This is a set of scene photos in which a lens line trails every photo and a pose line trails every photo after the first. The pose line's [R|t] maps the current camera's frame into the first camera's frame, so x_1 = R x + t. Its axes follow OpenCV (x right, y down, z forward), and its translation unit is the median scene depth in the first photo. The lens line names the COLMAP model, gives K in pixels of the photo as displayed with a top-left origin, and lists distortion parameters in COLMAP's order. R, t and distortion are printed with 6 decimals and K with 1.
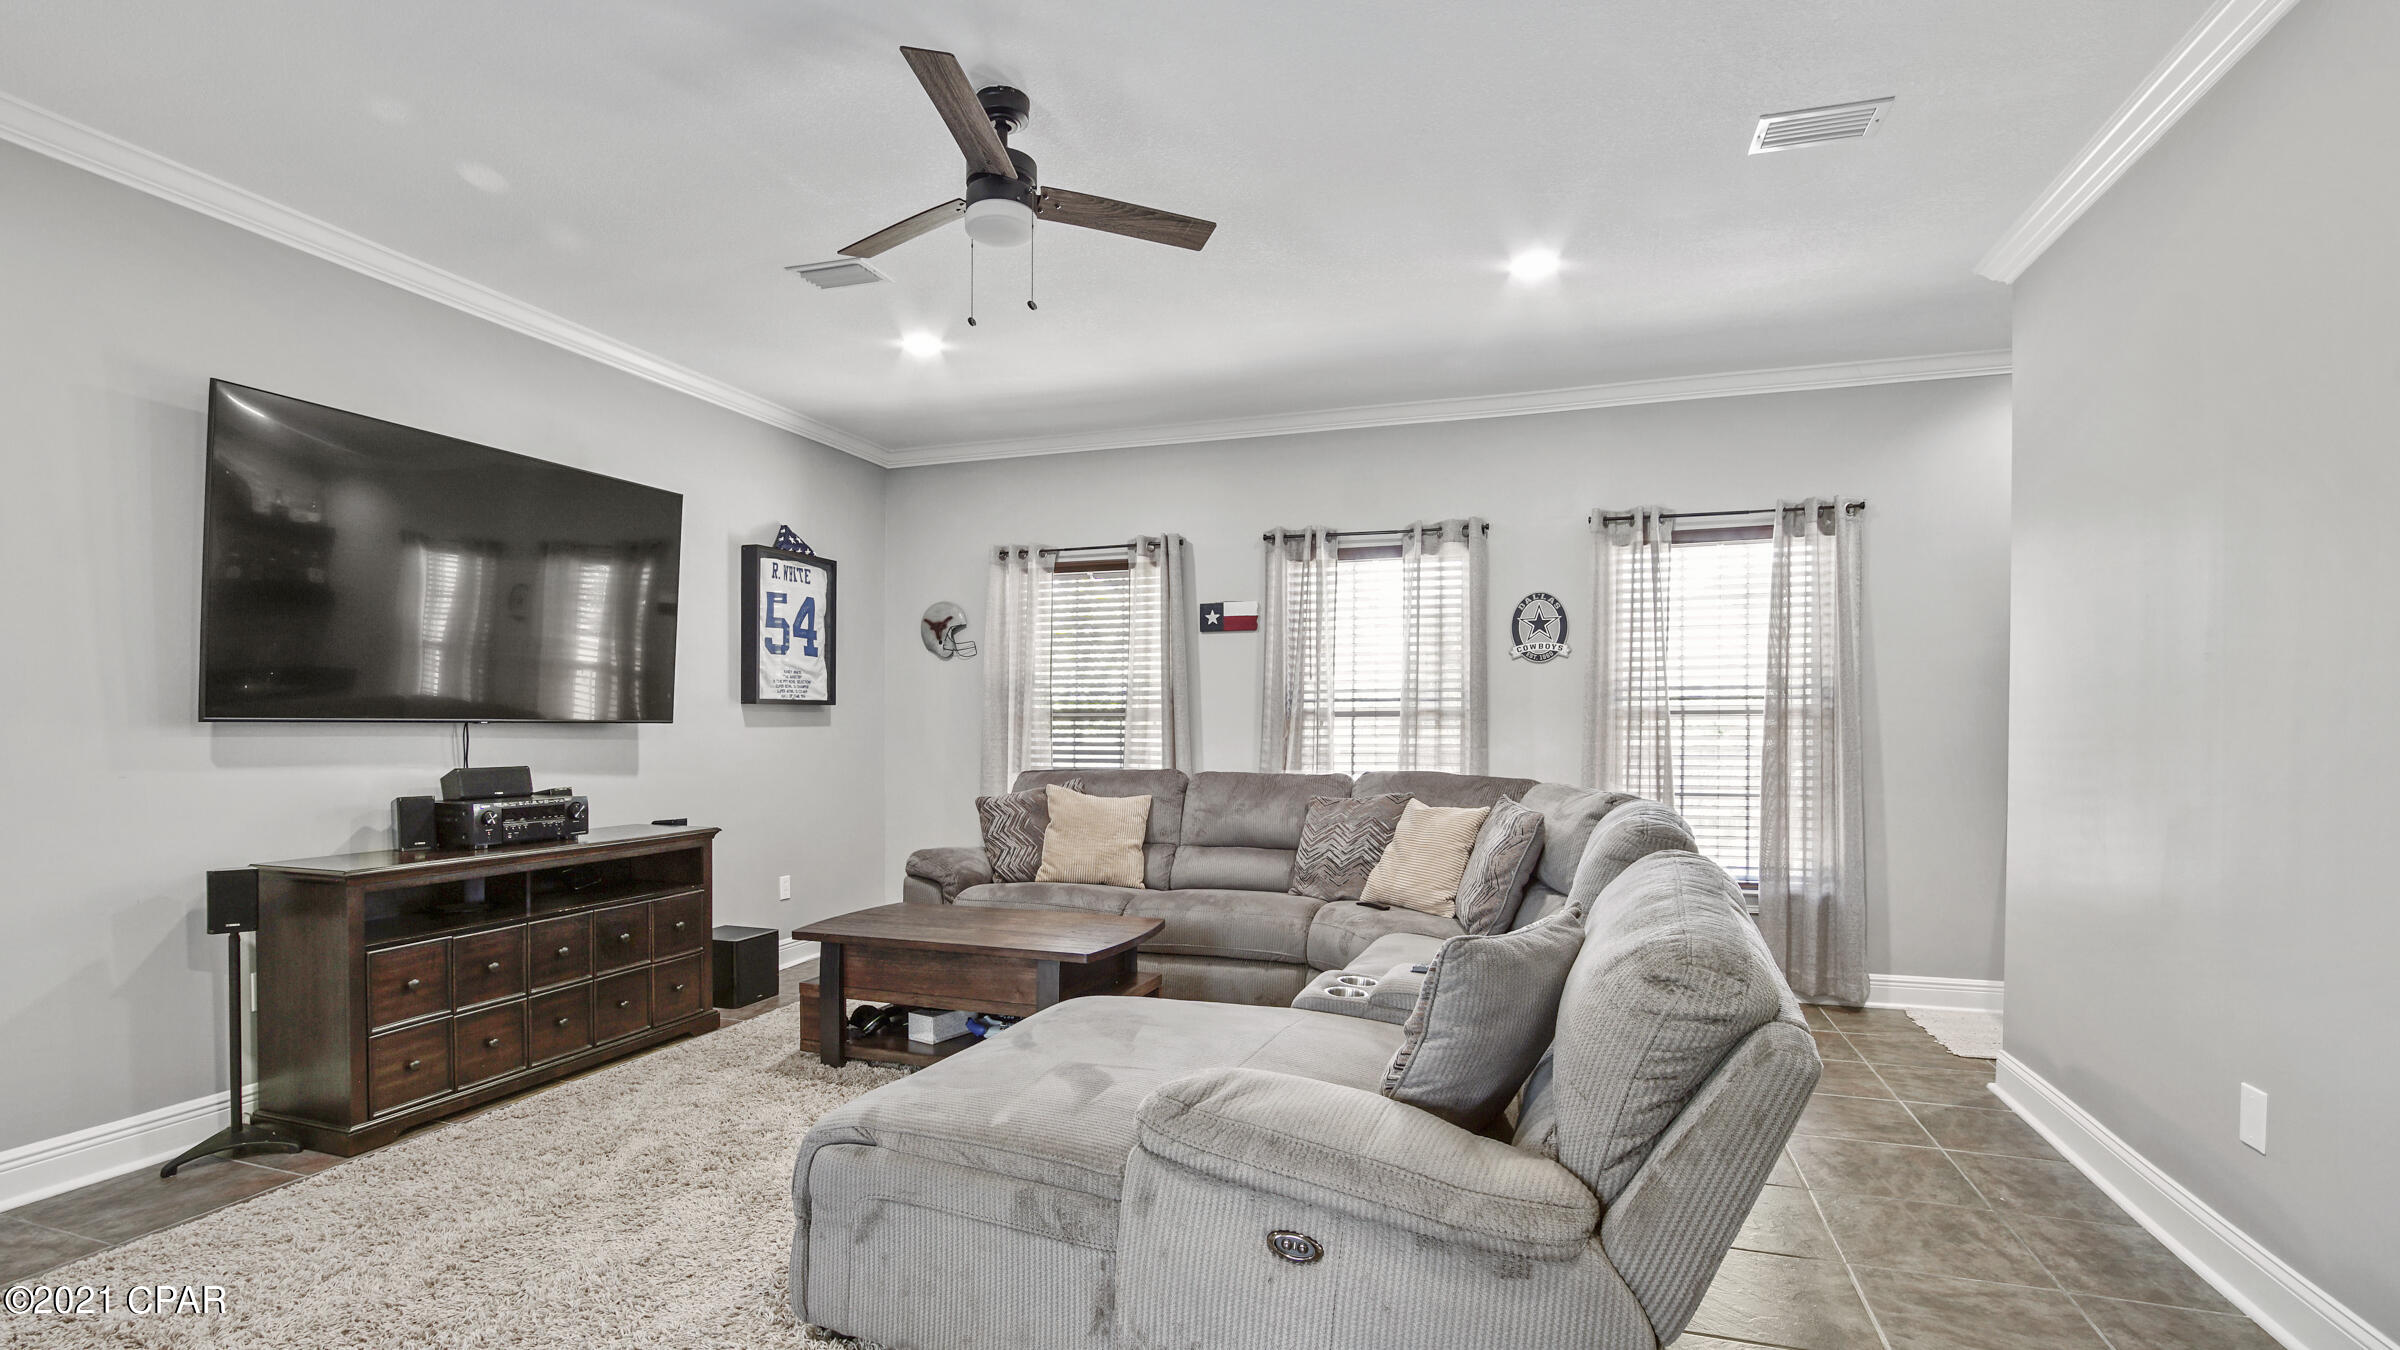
lens RADIAL K [[1099.9, 0, 1172.7], [0, 1099.9, 740.6], [0, 0, 1]] dist [-0.021667, 0.003312]
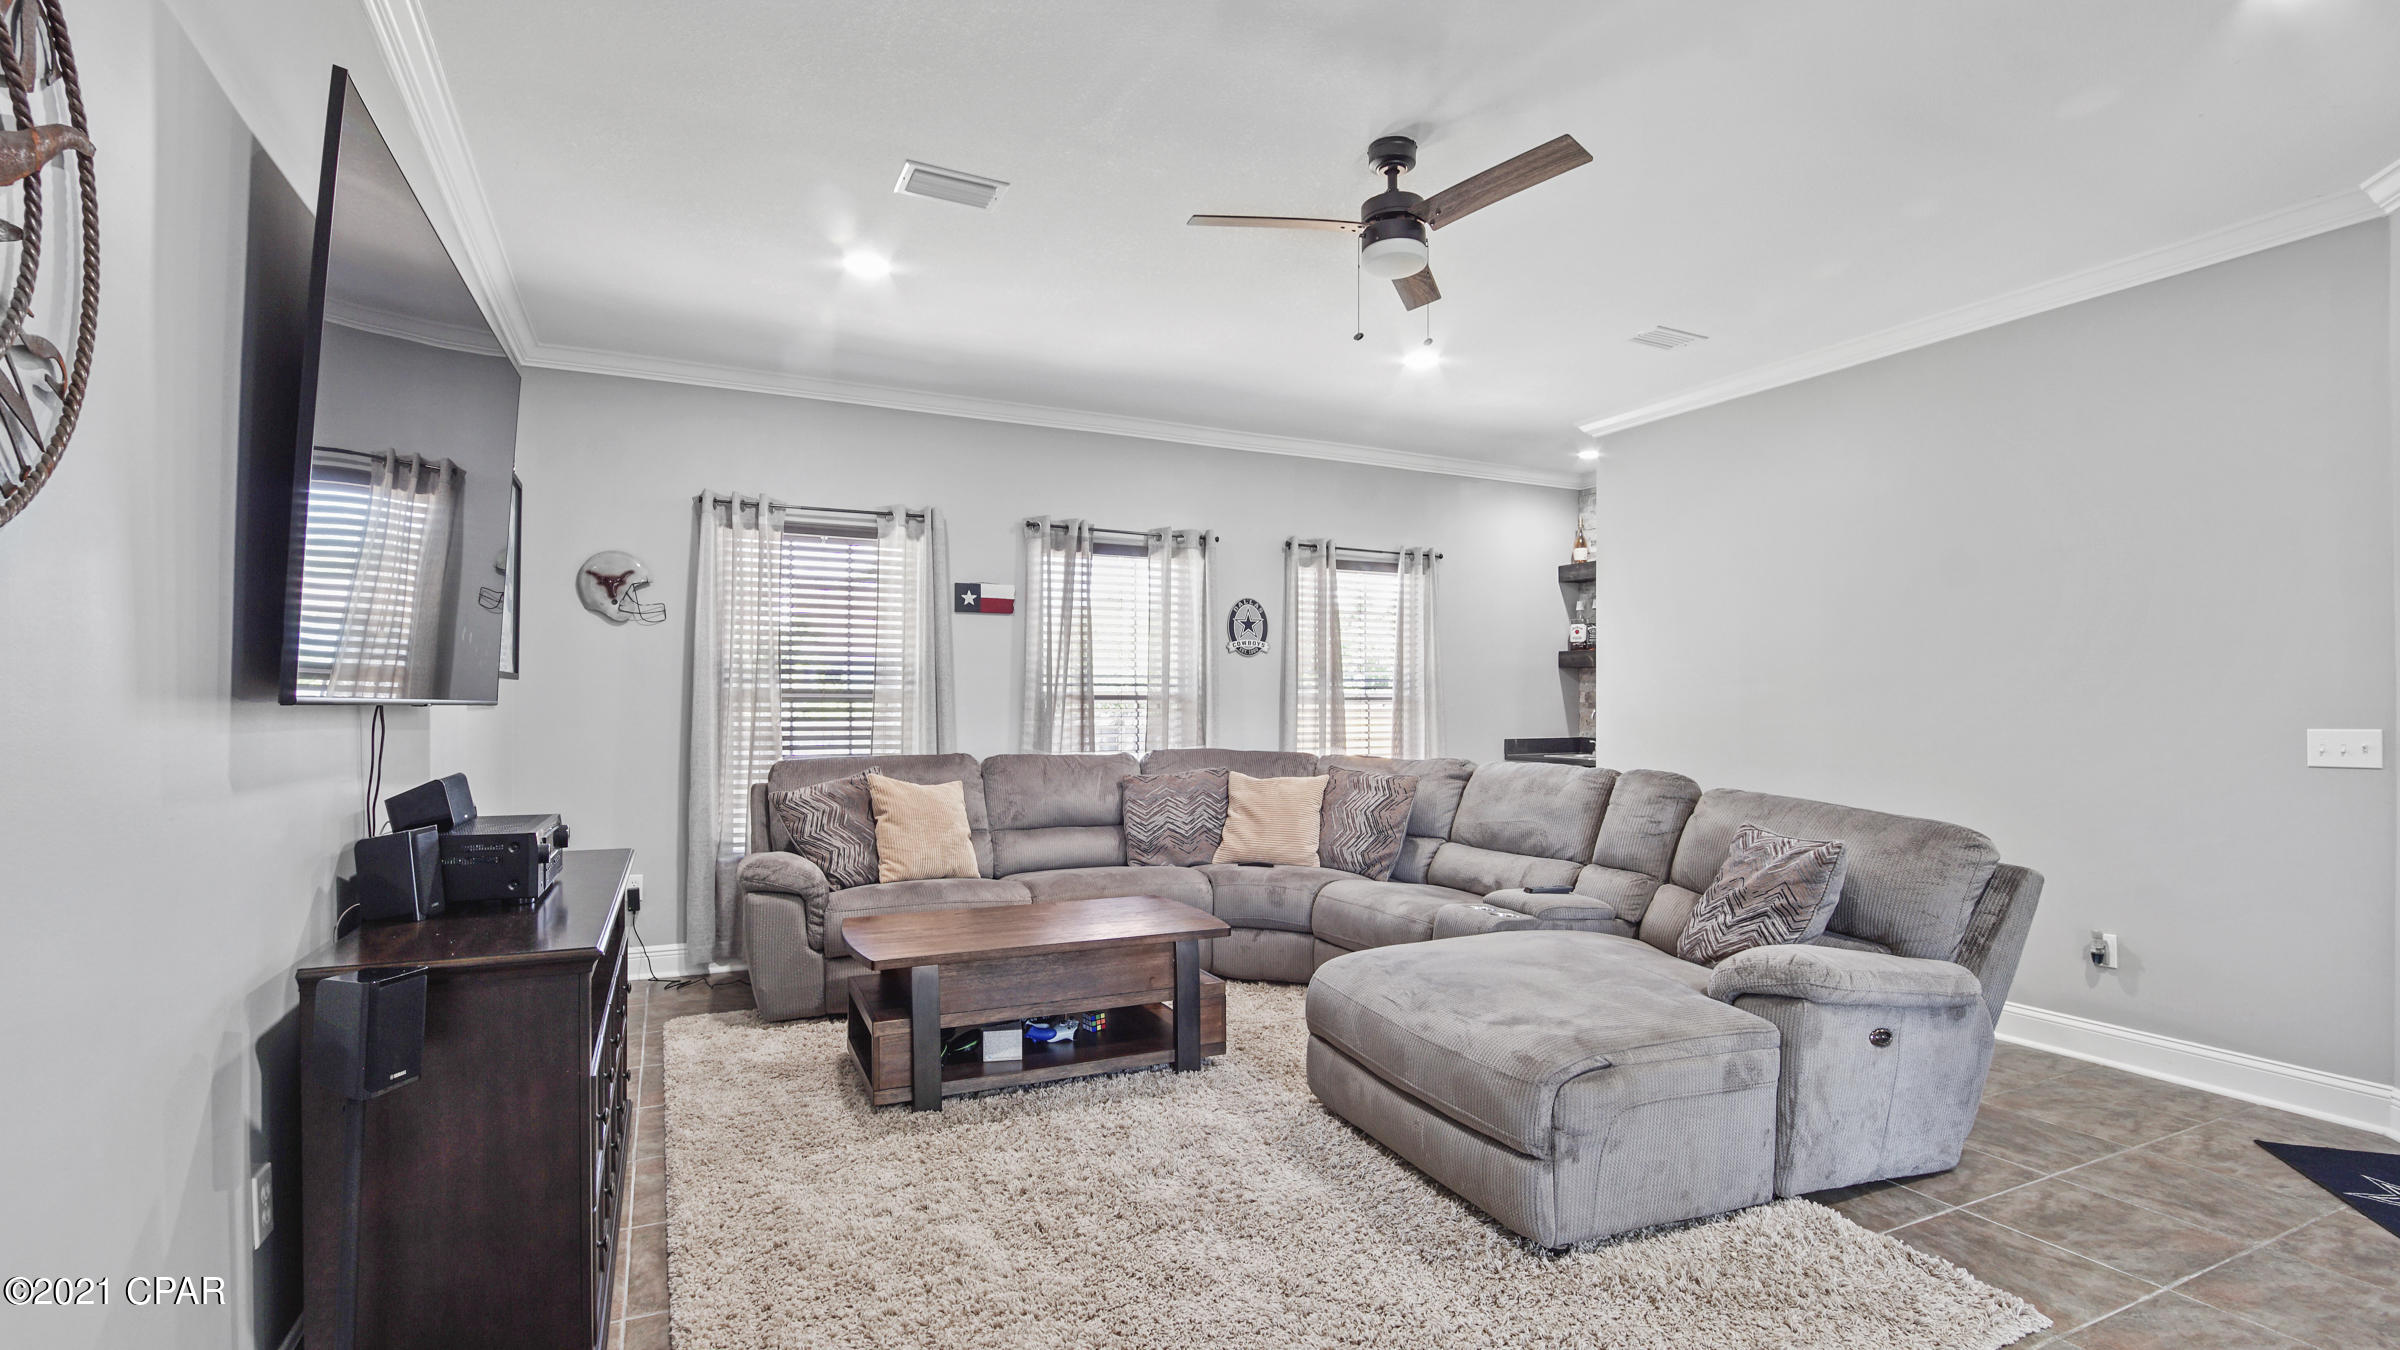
lens RADIAL K [[1099.9, 0, 1191.0], [0, 1099.9, 696.9], [0, 0, 1]] dist [-0.021667, 0.003312]
pose [[0.712765, 0.008941, 0.701346, -0.553748], [0.008337, 0.999740, -0.021219, -0.001600], [-0.701353, 0.020971, 0.712505, 0.184001]]
